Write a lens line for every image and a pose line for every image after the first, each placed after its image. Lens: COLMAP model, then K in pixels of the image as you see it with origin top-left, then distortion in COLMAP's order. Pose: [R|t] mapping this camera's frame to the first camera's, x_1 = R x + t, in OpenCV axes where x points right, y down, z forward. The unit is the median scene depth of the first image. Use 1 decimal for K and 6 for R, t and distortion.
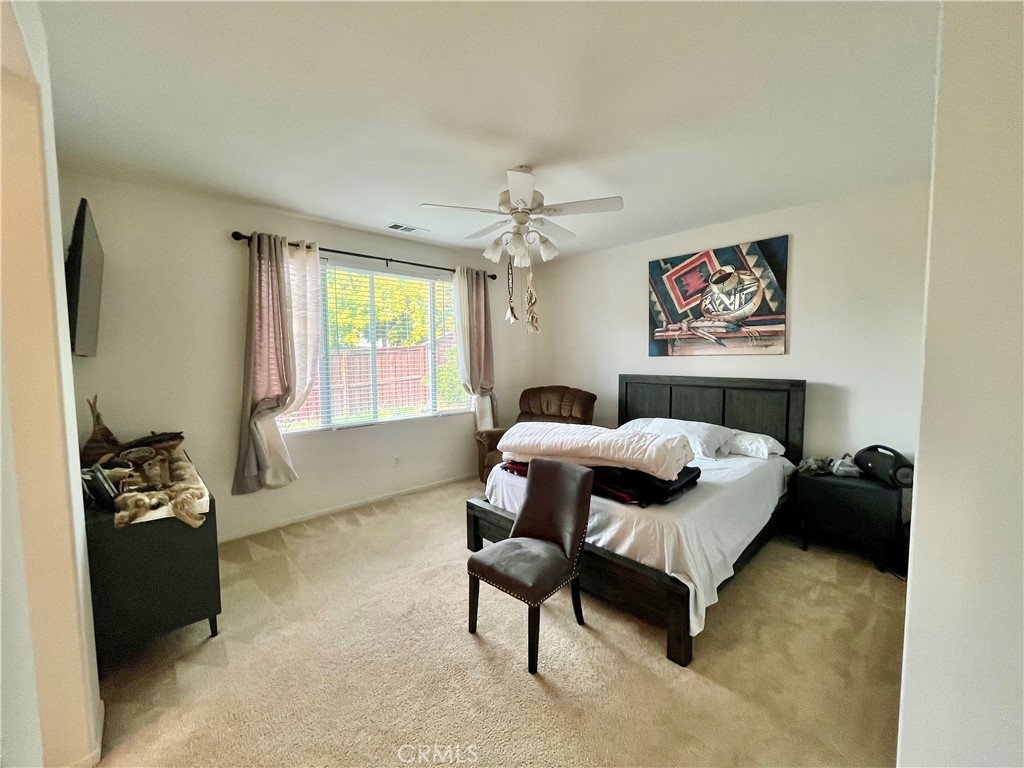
lens RADIAL K [[412.2, 0, 507.0], [0, 412.2, 386.0], [0, 0, 1]] dist [-0.001827, -0.000313]
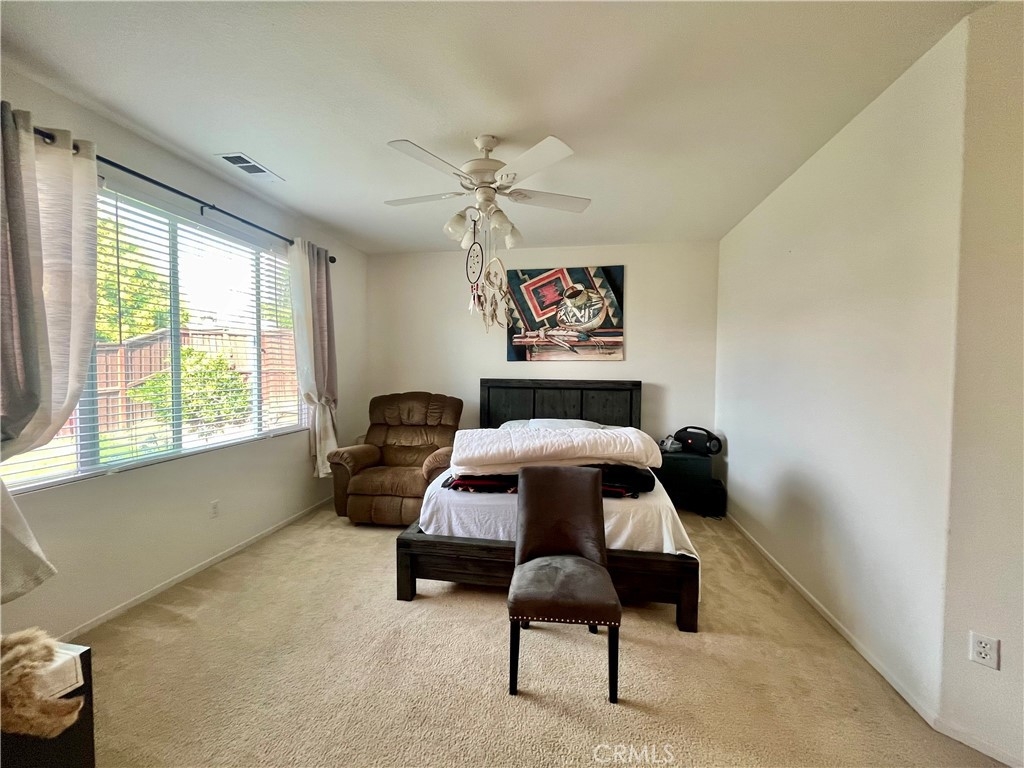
lens RADIAL K [[412.2, 0, 511.9], [0, 412.2, 385.6], [0, 0, 1]] dist [-0.001827, -0.000313]
pose [[0.797117, -0.013298, 0.603679, -0.338703], [0.030110, 0.999389, -0.017743, 0.010288], [-0.603074, 0.032319, 0.797030, 0.209111]]
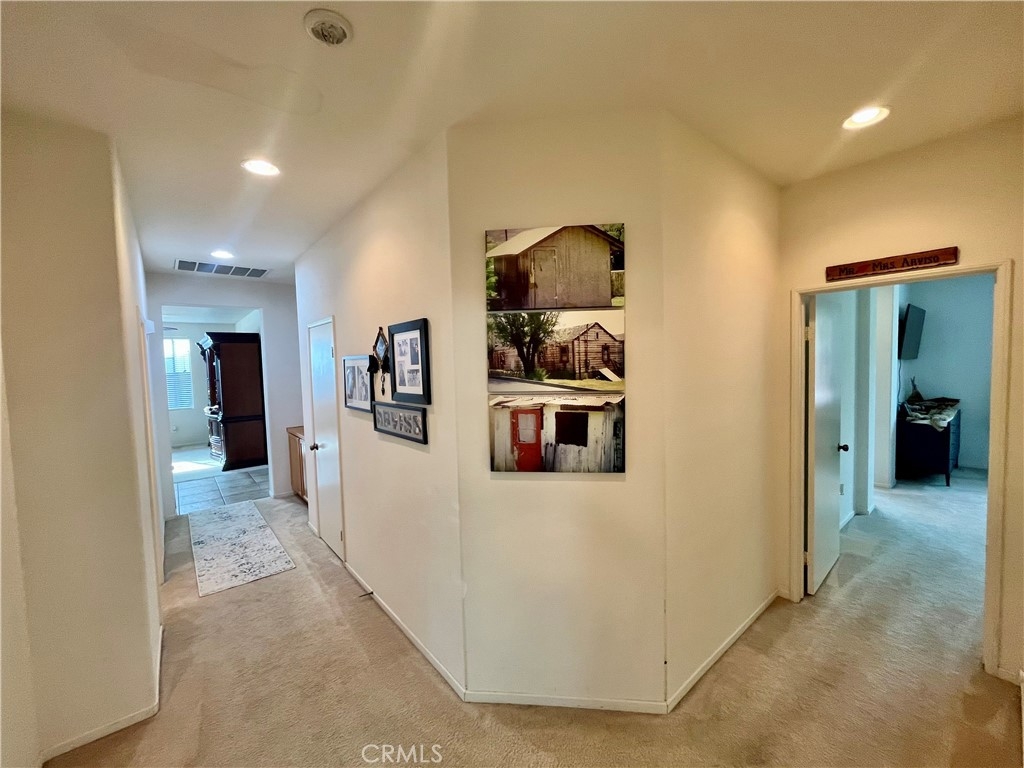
lens RADIAL K [[412.2, 0, 506.6], [0, 412.2, 382.2], [0, 0, 1]] dist [-0.001827, -0.000313]
pose [[-0.069116, 0.061350, -0.995720, 0.734874], [-0.036298, 0.997292, 0.063967, -0.005014], [0.996948, 0.040564, -0.066702, -0.565522]]
